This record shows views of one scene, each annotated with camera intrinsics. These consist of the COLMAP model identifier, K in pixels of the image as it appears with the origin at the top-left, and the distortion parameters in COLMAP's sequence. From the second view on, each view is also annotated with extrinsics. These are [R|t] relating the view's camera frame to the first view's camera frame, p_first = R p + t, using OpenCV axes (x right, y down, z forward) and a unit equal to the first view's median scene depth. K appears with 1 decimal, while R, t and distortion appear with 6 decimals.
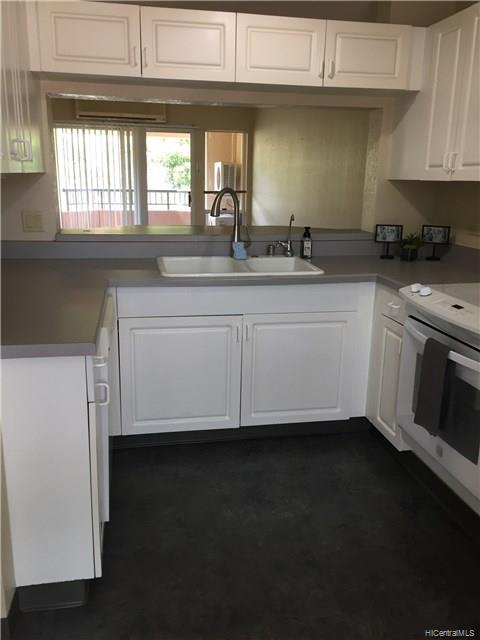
lens RADIAL K [[547.5, 0, 242.6], [0, 547.5, 319.7], [0, 0, 1]] dist [0.082766, -0.113728]
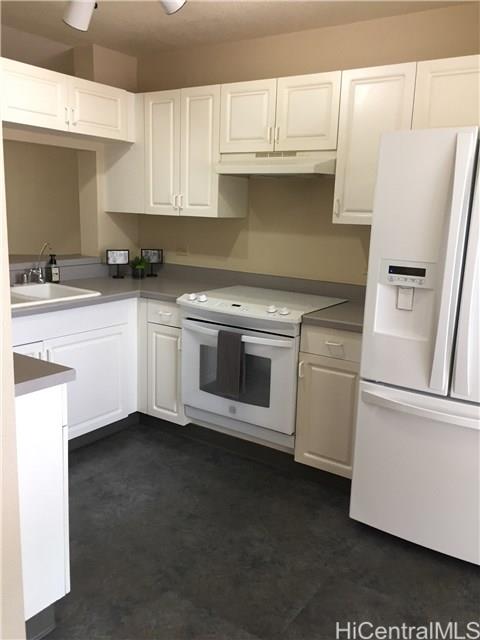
lens RADIAL K [[547.5, 0, 242.6], [0, 547.5, 319.7], [0, 0, 1]] dist [0.082766, -0.113728]
pose [[0.703020, -0.132514, 0.698715, -0.440129], [0.155698, 0.987331, 0.030594, -0.020177], [-0.693917, 0.087280, 0.714746, -0.022281]]
